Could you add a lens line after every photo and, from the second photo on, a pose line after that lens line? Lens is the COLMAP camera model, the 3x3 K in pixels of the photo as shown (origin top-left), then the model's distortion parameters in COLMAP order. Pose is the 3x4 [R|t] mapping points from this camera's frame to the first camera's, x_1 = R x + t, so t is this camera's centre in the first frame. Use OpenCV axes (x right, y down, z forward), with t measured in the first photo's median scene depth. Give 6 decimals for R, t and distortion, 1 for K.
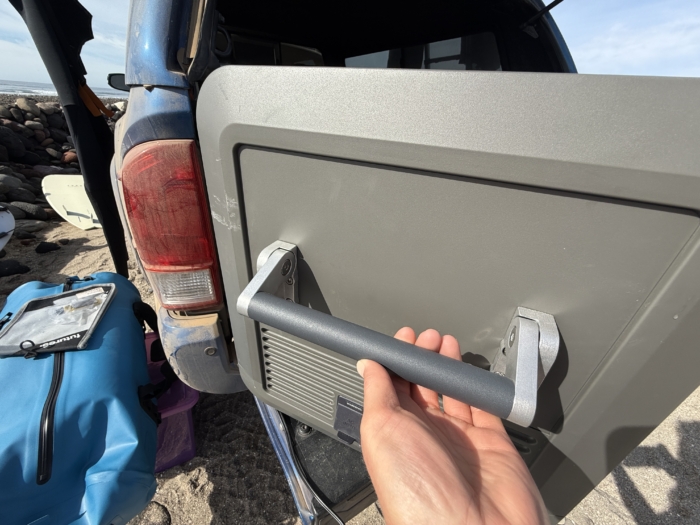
lens RADIAL K [[282.6, 0, 351.0], [0, 282.6, 262.8], [0, 0, 1]] dist [-0.001351, 0.000598]
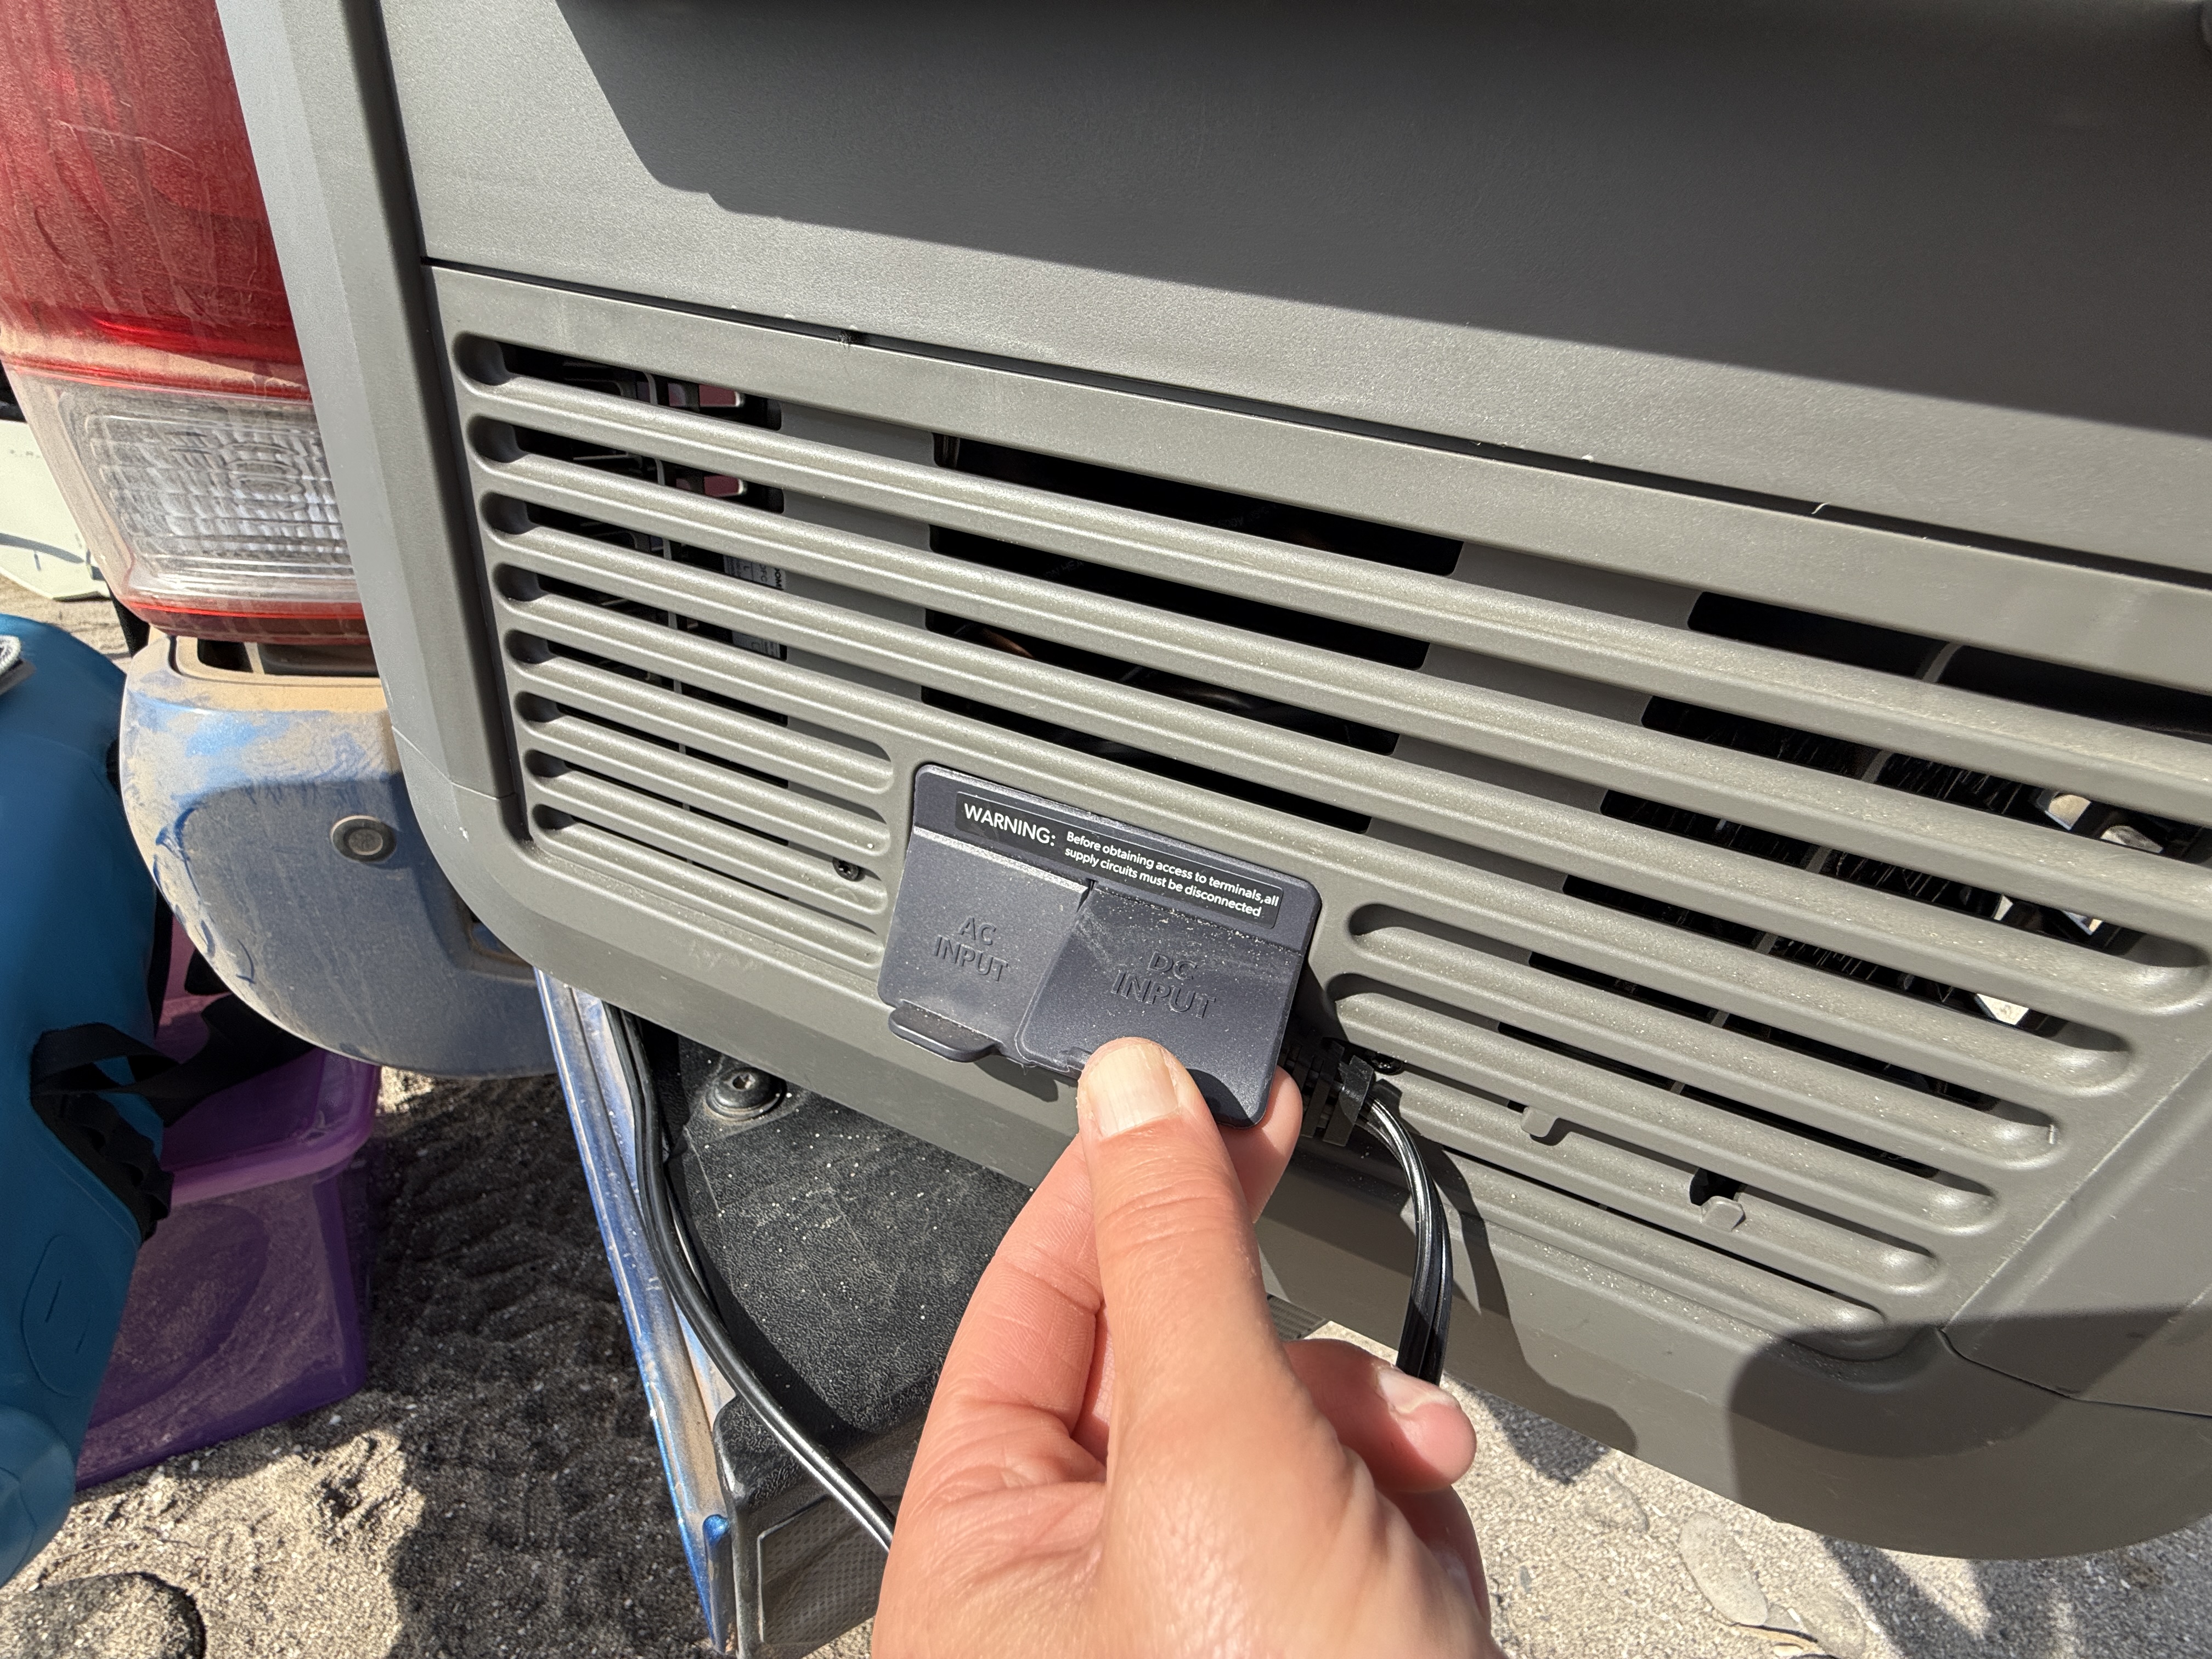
lens RADIAL K [[892.9, 0, 1102.2], [0, 892.9, 821.3], [0, 0, 1]] dist [-0.001351, 0.000598]
pose [[0.995846, 0.043480, 0.080000, 0.009837], [-0.042094, 0.998934, -0.018936, 0.197802], [-0.080738, 0.015489, 0.996615, 0.183224]]
